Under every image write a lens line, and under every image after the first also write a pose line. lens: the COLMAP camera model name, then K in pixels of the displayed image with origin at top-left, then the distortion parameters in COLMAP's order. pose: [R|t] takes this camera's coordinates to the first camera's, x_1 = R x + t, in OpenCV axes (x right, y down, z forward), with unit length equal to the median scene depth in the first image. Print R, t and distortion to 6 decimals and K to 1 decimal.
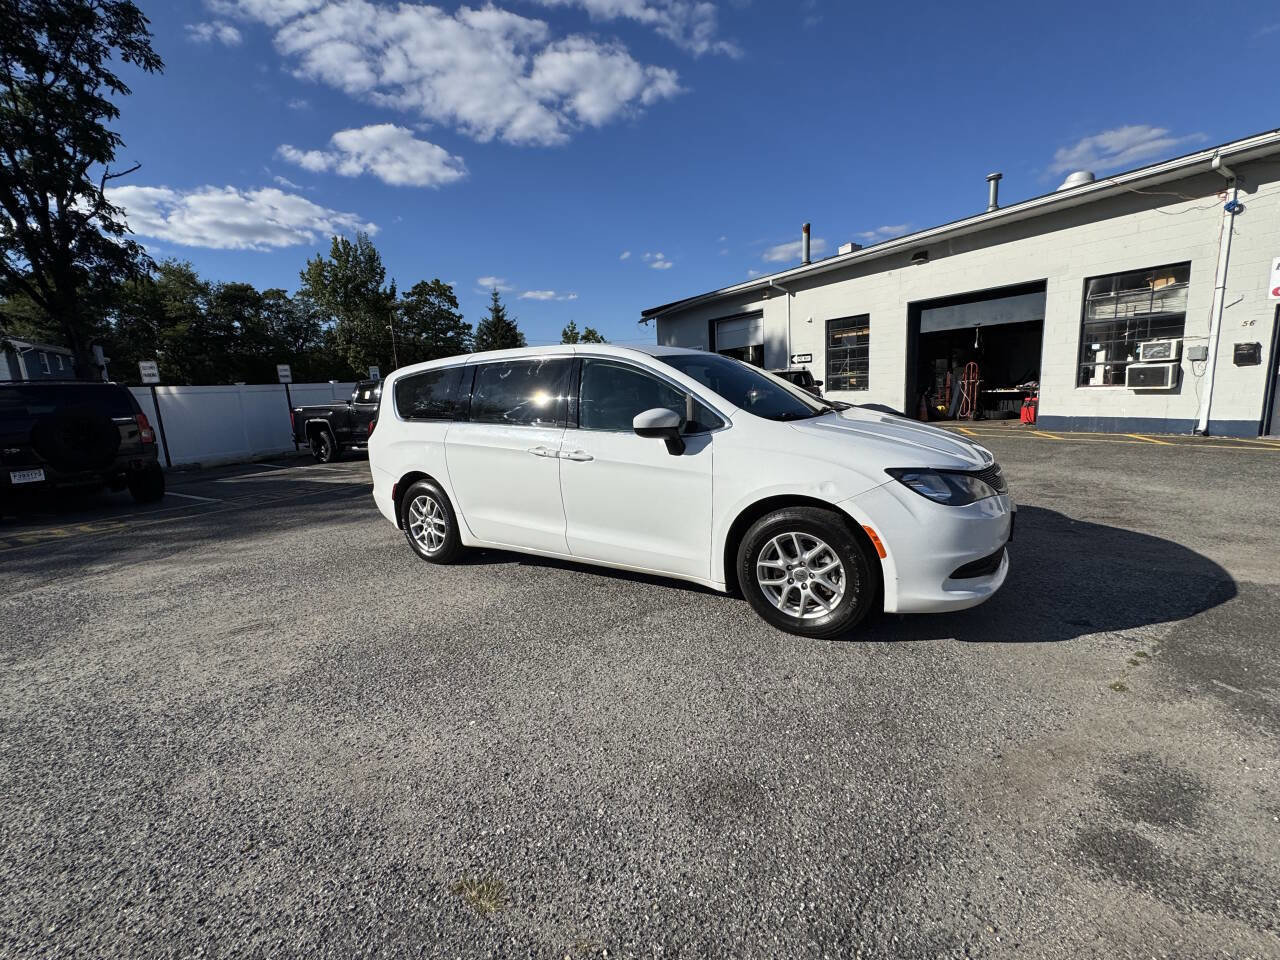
lens RADIAL K [[548.9, 0, 643.6], [0, 548.9, 488.1], [0, 0, 1]] dist [0.000654, -0.000486]
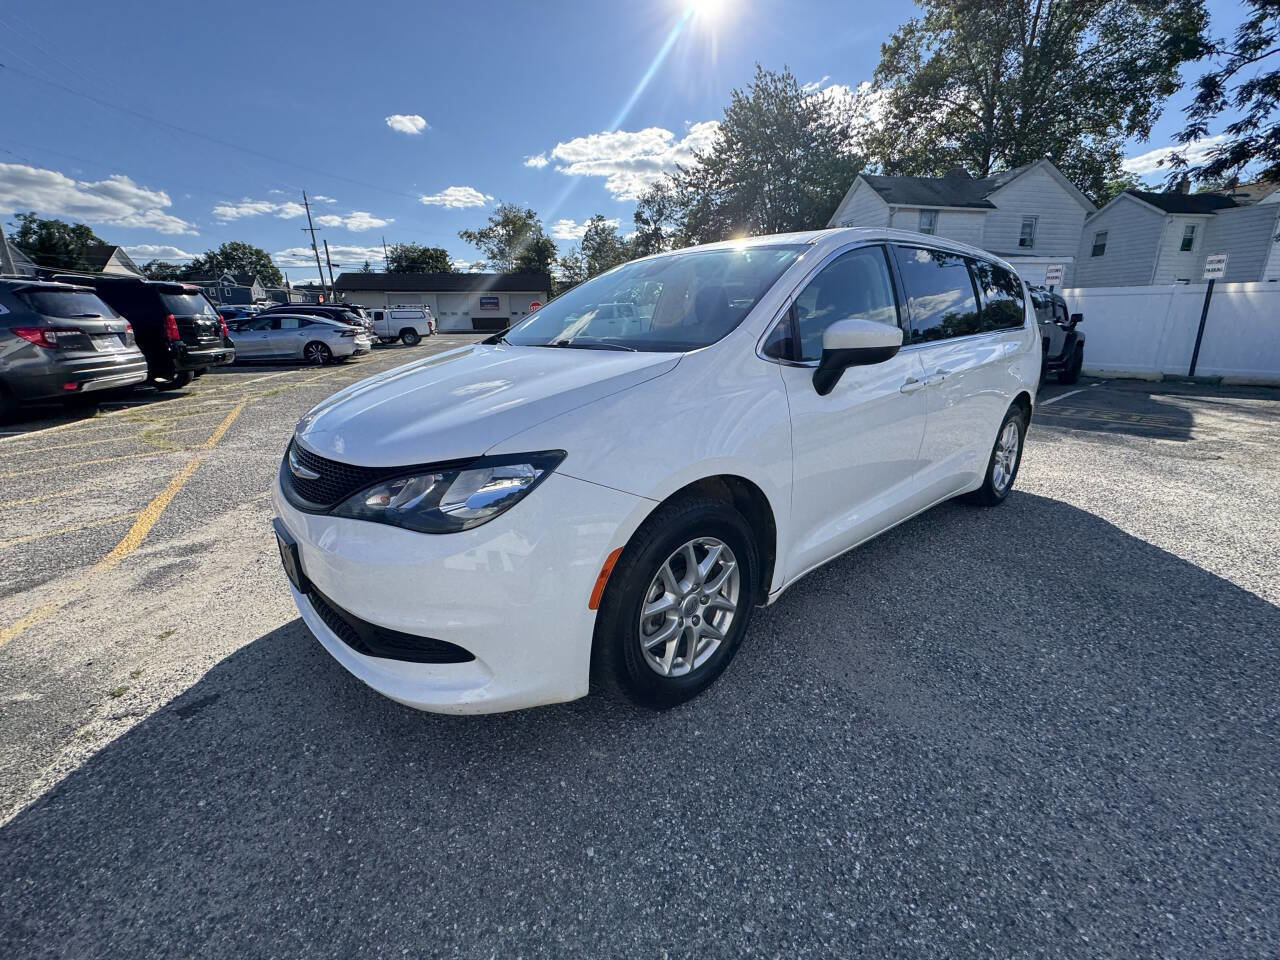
lens RADIAL K [[548.9, 0, 634.7], [0, 548.9, 482.2], [0, 0, 1]] dist [0.000654, -0.000486]
pose [[-0.291587, 0.317735, -0.902231, 0.313152], [-0.155134, 0.915024, 0.372377, -0.083640], [0.943881, 0.248547, -0.217518, 0.426636]]
